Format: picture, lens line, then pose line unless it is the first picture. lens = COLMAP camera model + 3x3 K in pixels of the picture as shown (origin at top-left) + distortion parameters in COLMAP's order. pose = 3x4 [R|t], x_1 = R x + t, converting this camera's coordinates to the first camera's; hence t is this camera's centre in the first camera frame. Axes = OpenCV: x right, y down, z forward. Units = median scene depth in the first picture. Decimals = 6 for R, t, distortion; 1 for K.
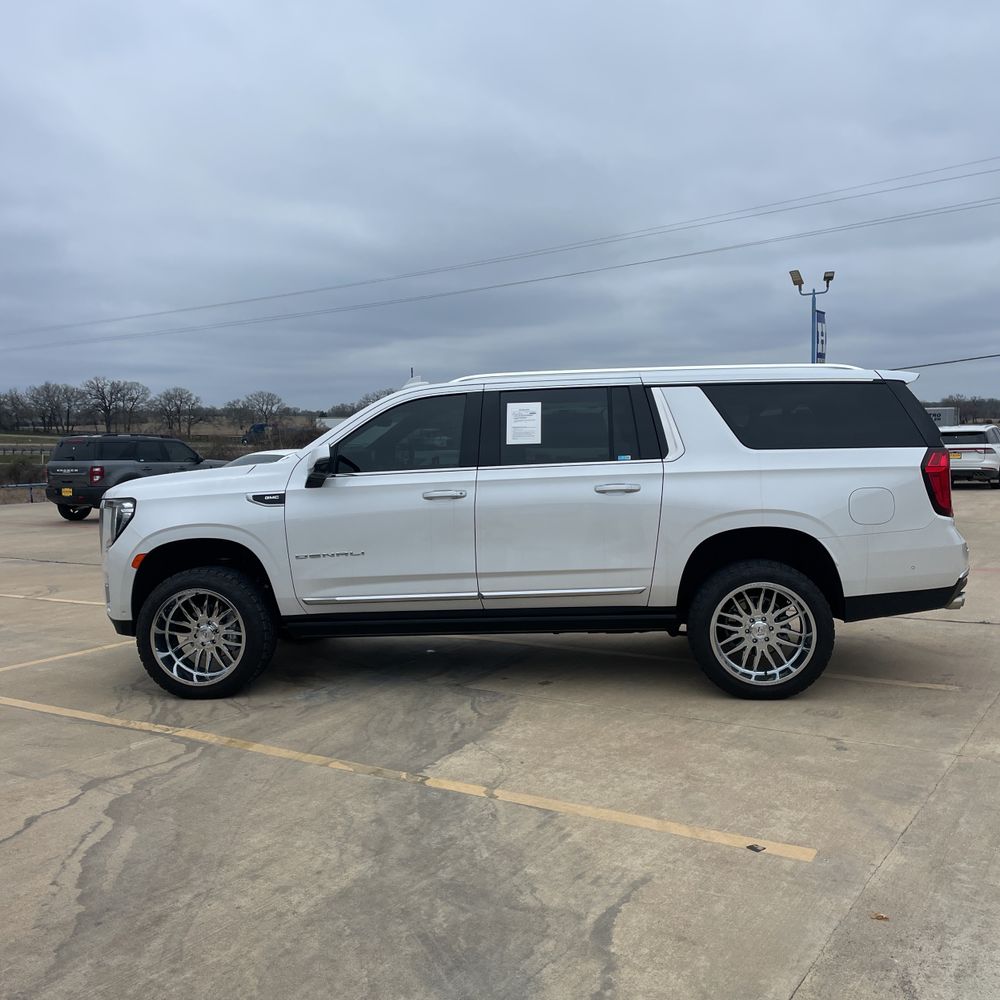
lens RADIAL K [[1004.8, 0, 500.8], [0, 1004.8, 487.9], [0, 0, 1]] dist [0.088555, -0.115783]
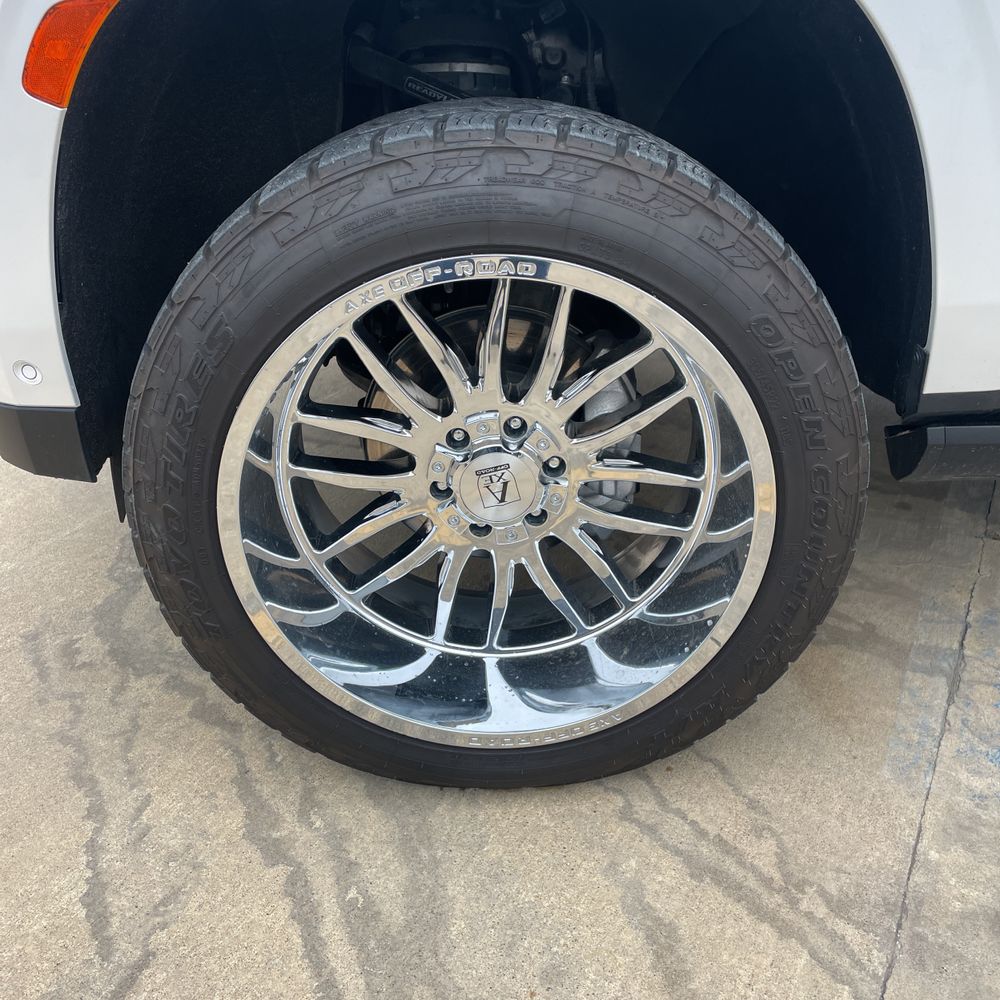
lens RADIAL K [[1004.8, 0, 500.8], [0, 1004.8, 487.9], [0, 0, 1]] dist [0.088555, -0.115783]
pose [[0.993458, -0.027908, 0.110733, -0.316899], [-0.020383, 0.910770, 0.412410, 0.068052], [-0.112362, -0.411969, 0.904243, 0.842085]]
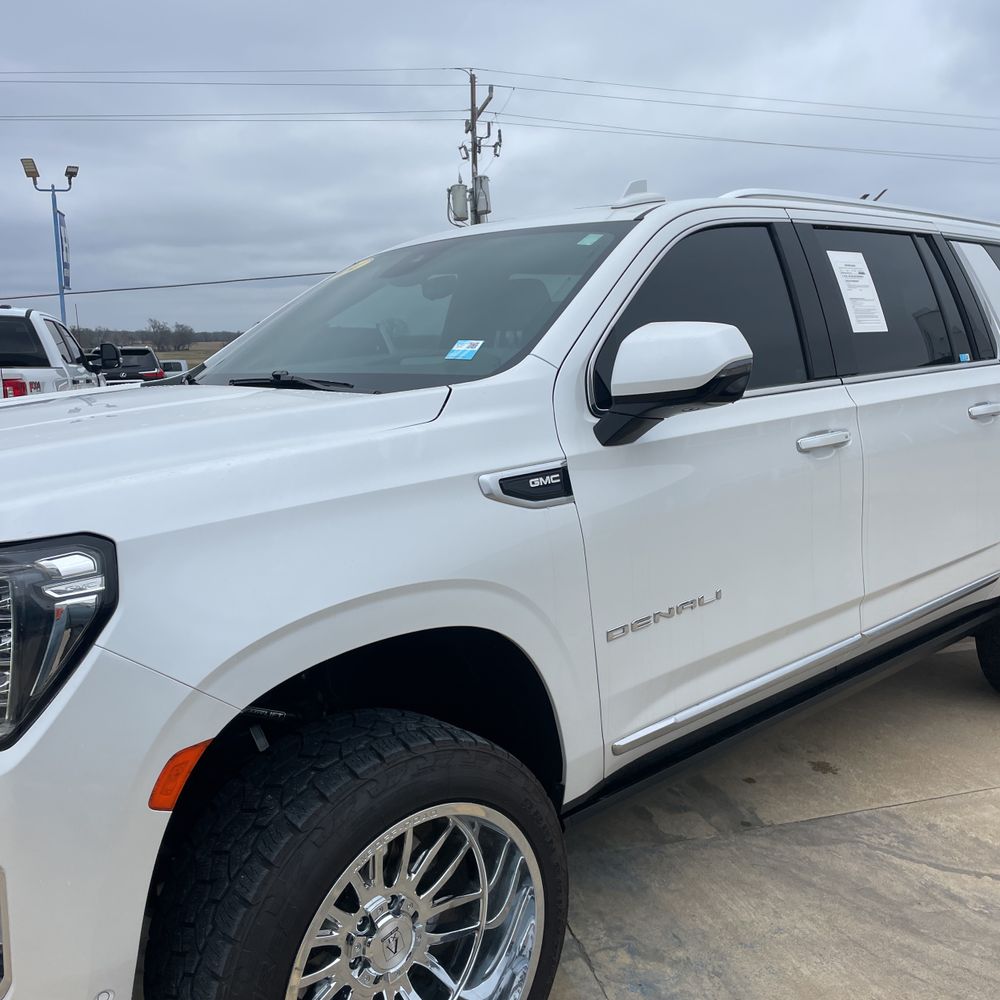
lens RADIAL K [[1004.8, 0, 500.8], [0, 1004.8, 487.9], [0, 0, 1]] dist [0.088555, -0.115783]
pose [[0.667899, -0.096750, 0.737937, -0.491298], [0.045765, 0.994977, 0.089029, -0.019167], [-0.742844, -0.025690, 0.668972, 0.784508]]
